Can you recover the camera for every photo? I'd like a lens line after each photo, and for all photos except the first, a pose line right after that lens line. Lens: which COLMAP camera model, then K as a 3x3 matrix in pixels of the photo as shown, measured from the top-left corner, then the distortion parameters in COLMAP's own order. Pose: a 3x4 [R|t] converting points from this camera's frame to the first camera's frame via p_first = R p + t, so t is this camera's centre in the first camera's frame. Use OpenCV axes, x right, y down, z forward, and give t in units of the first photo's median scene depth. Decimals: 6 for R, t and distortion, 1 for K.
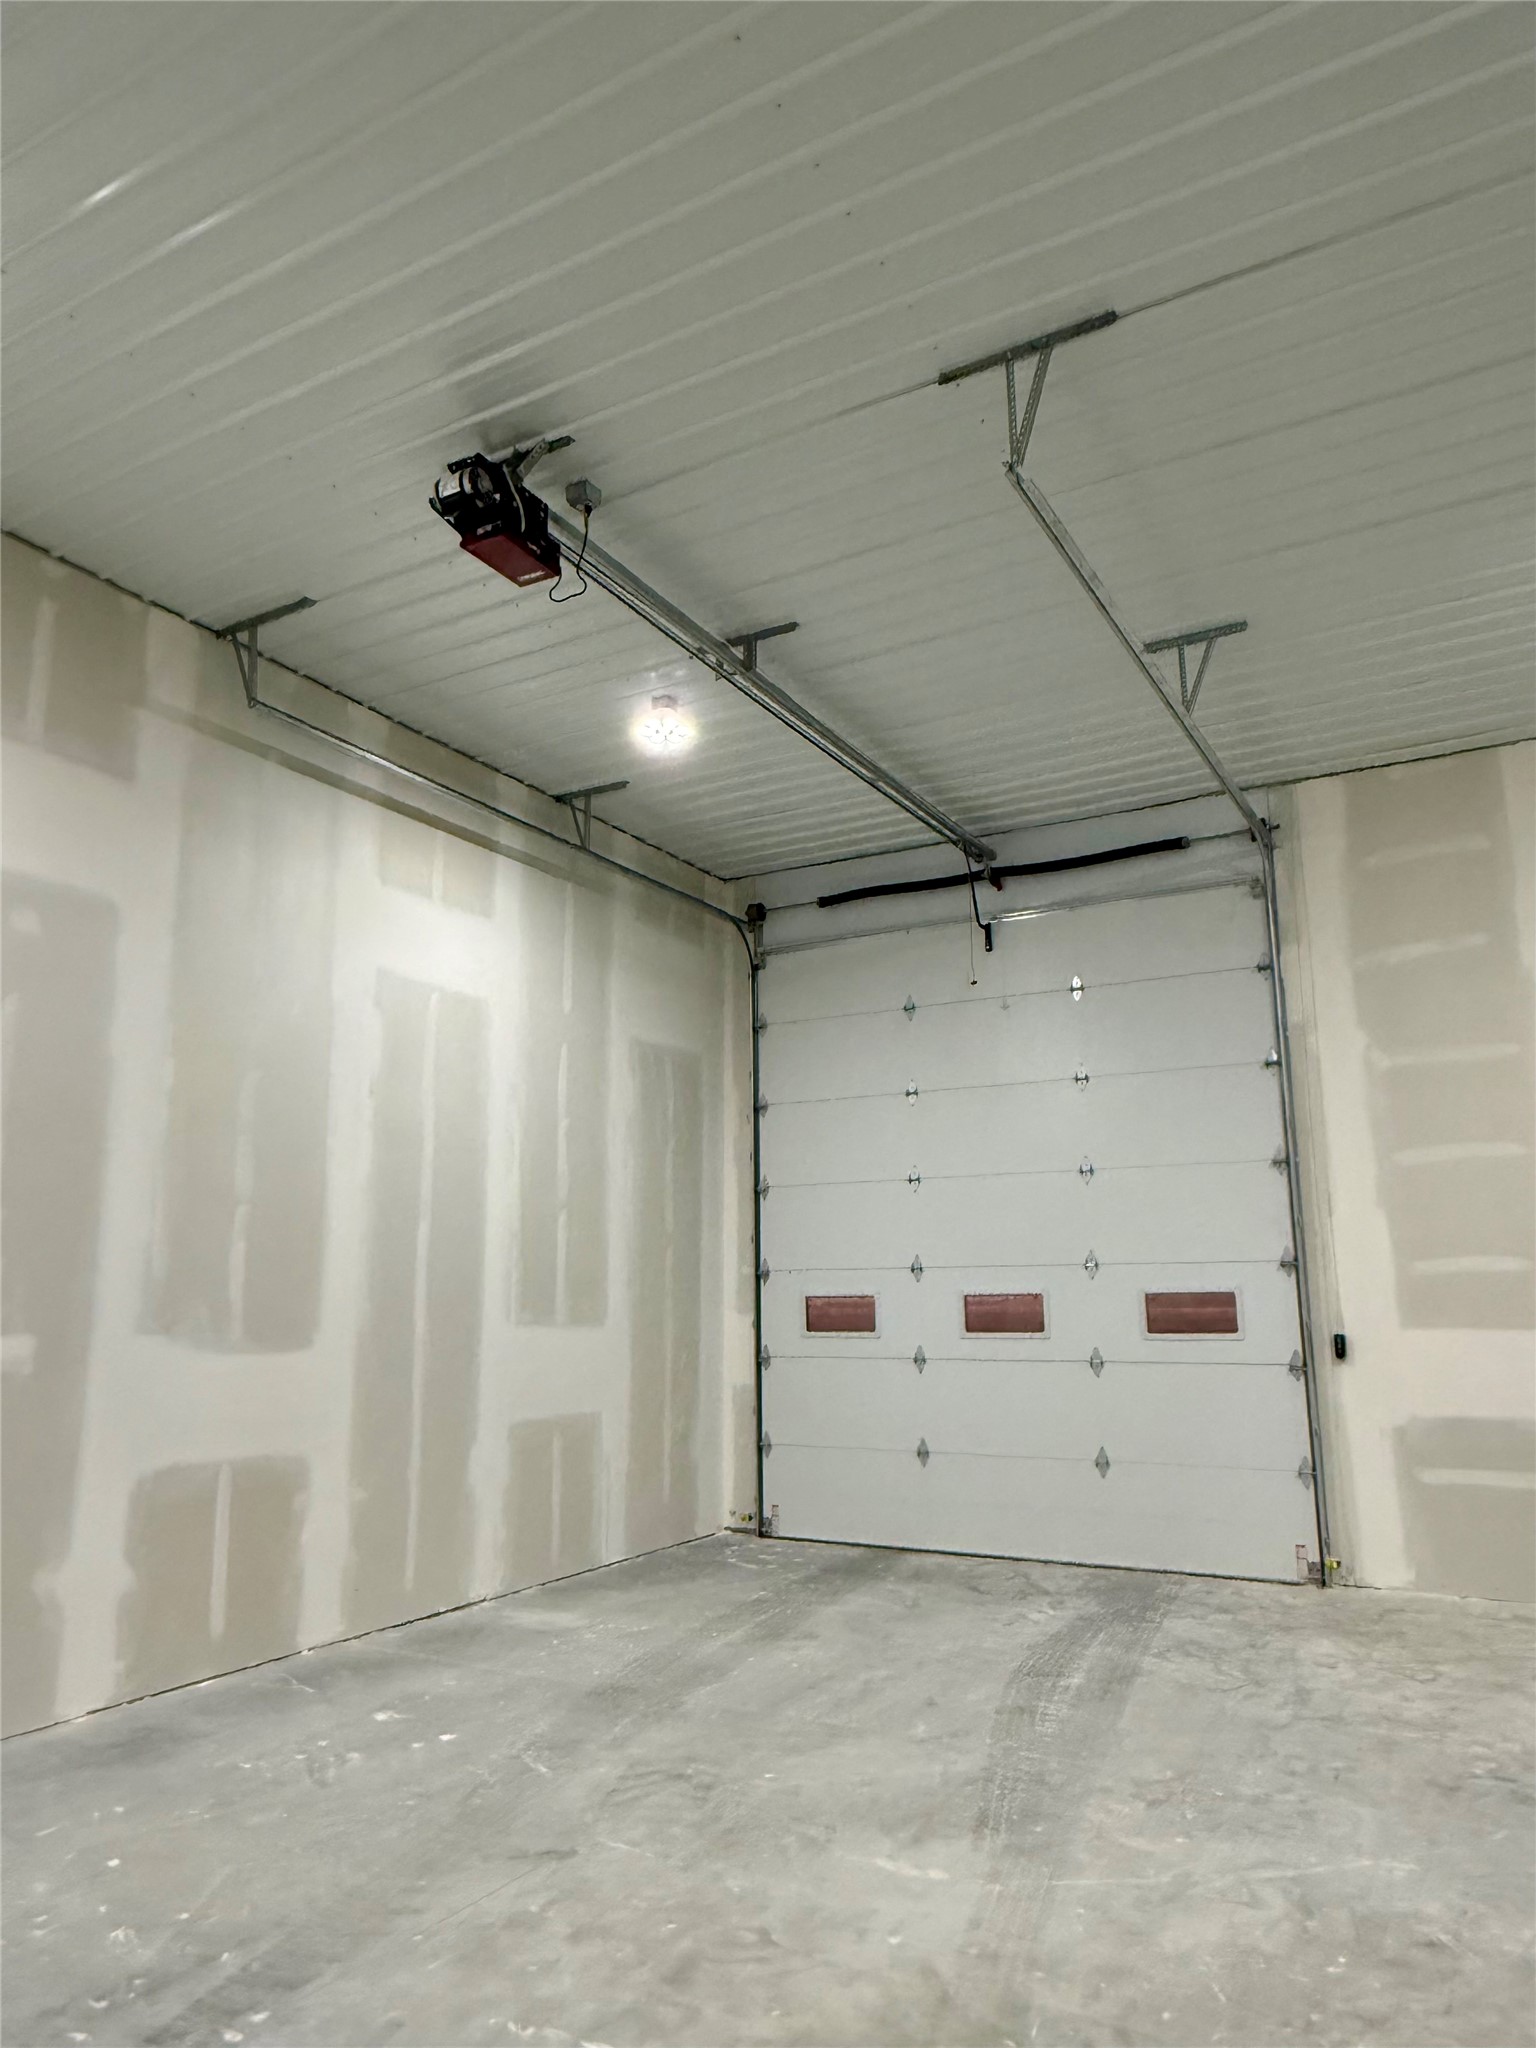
lens RADIAL K [[1378.3, 0, 764.6], [0, 1378.3, 1029.7], [0, 0, 1]] dist [-0.031016, 0.000328]
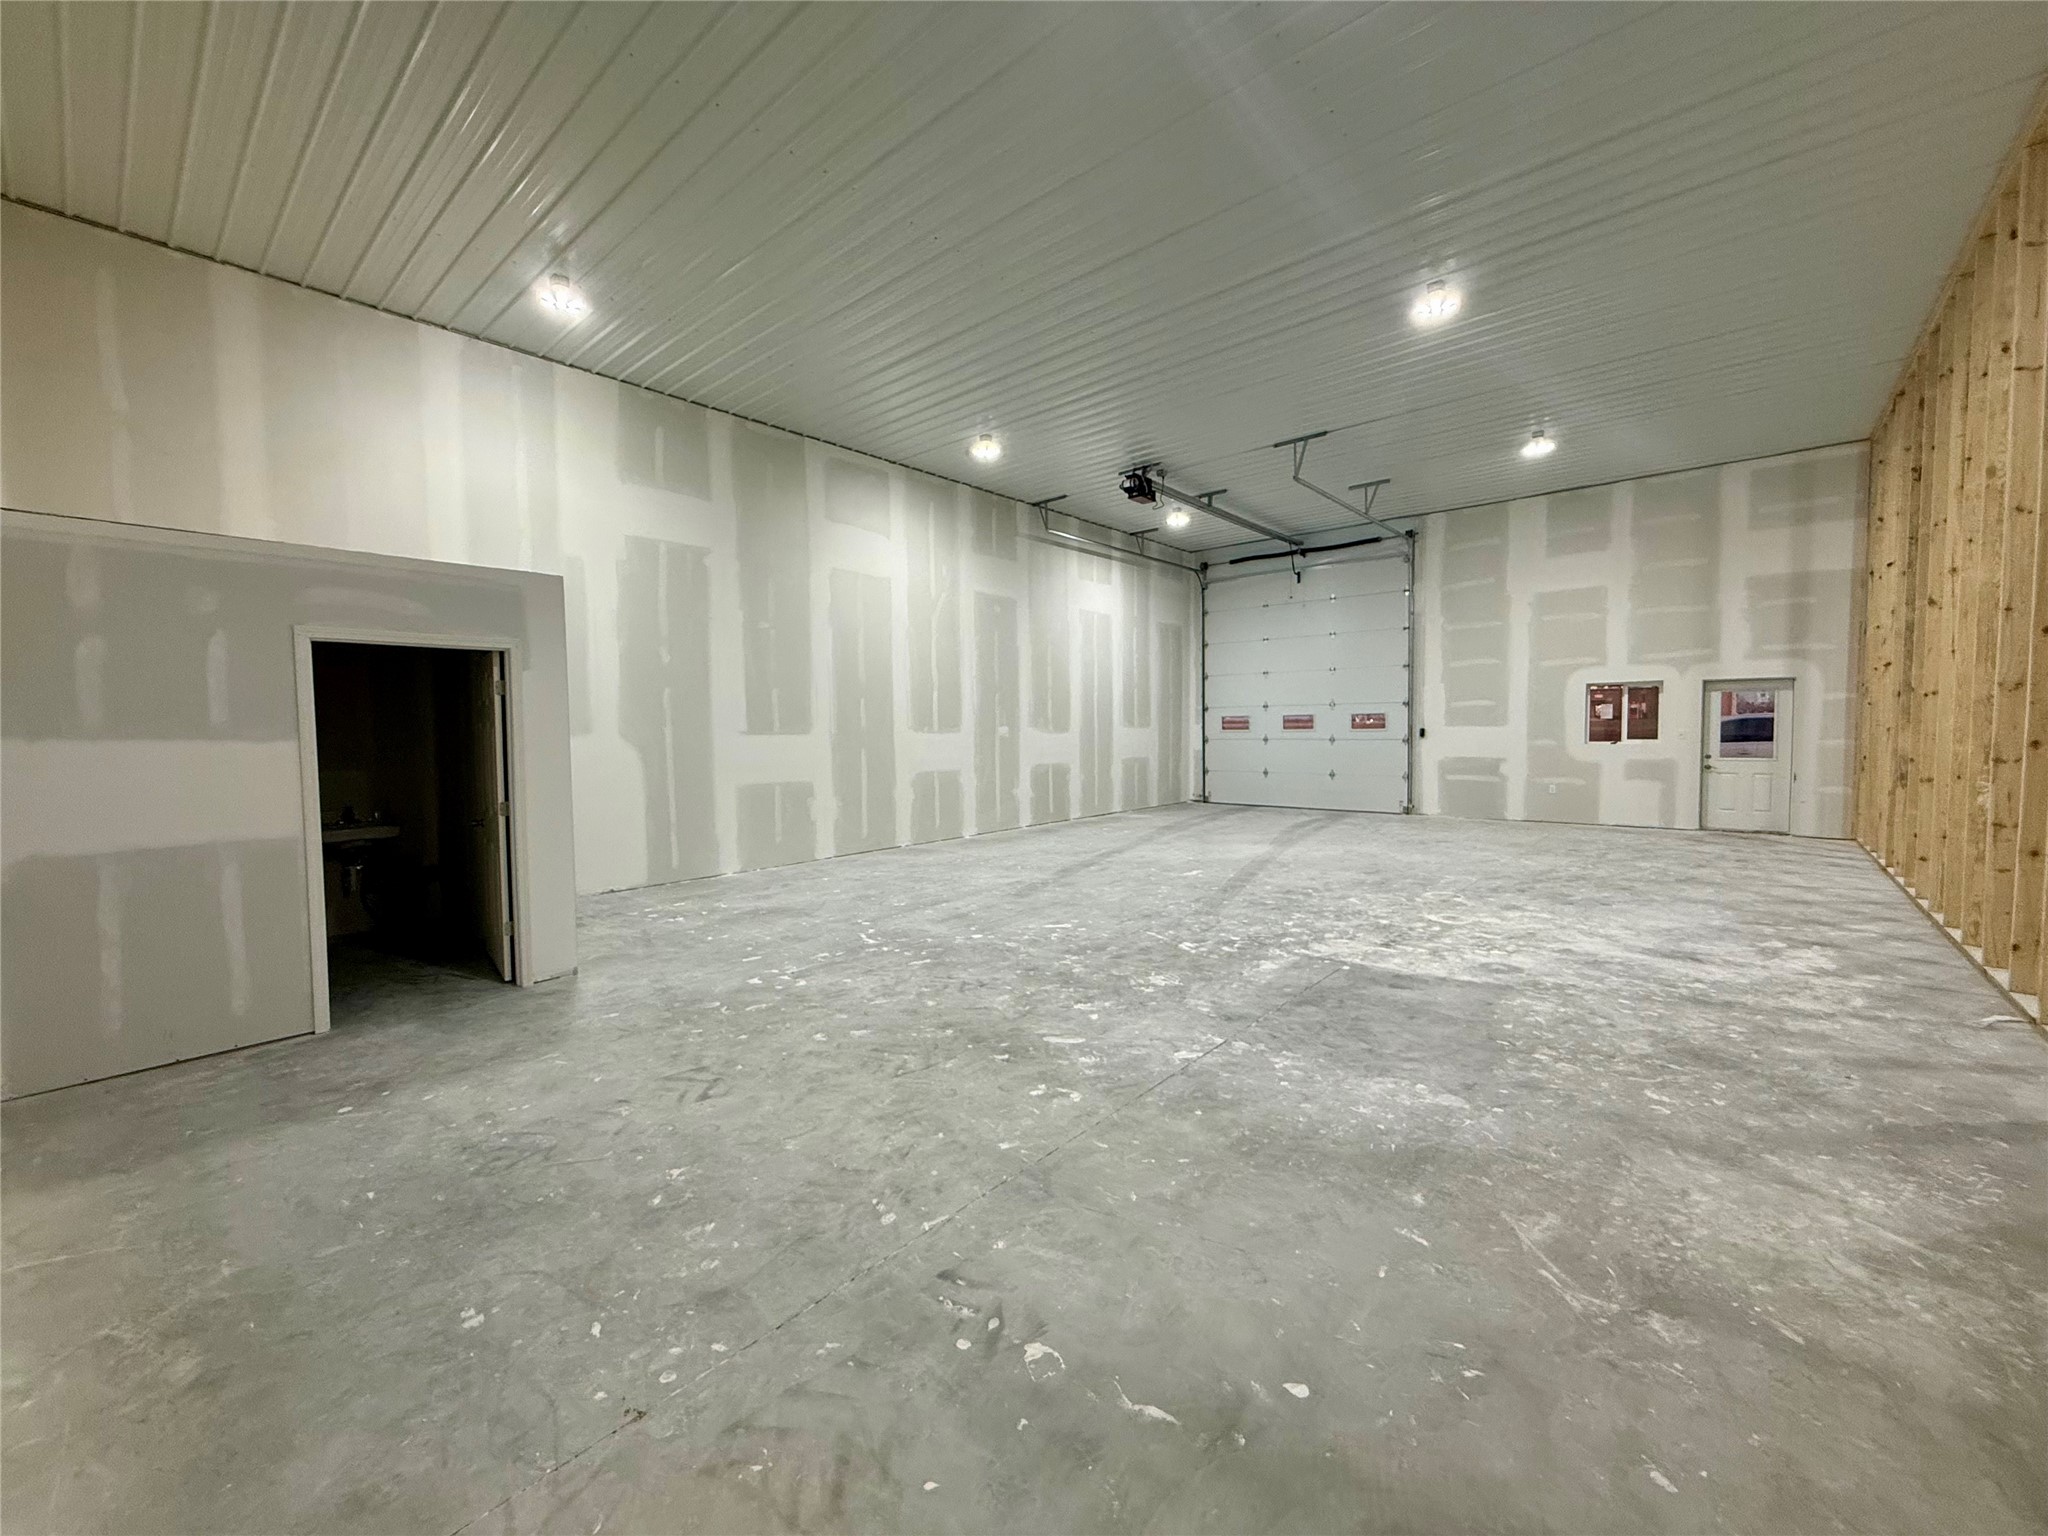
lens RADIAL K [[815.8, 0, 1030.7], [0, 815.8, 767.7], [0, 0, 1]] dist [0.016422, 0.000218]
pose [[0.982803, 0.004796, -0.184593, -0.049508], [0.039646, 0.970869, 0.236309, -0.115863], [0.180349, -0.239564, 0.953983, -0.698420]]
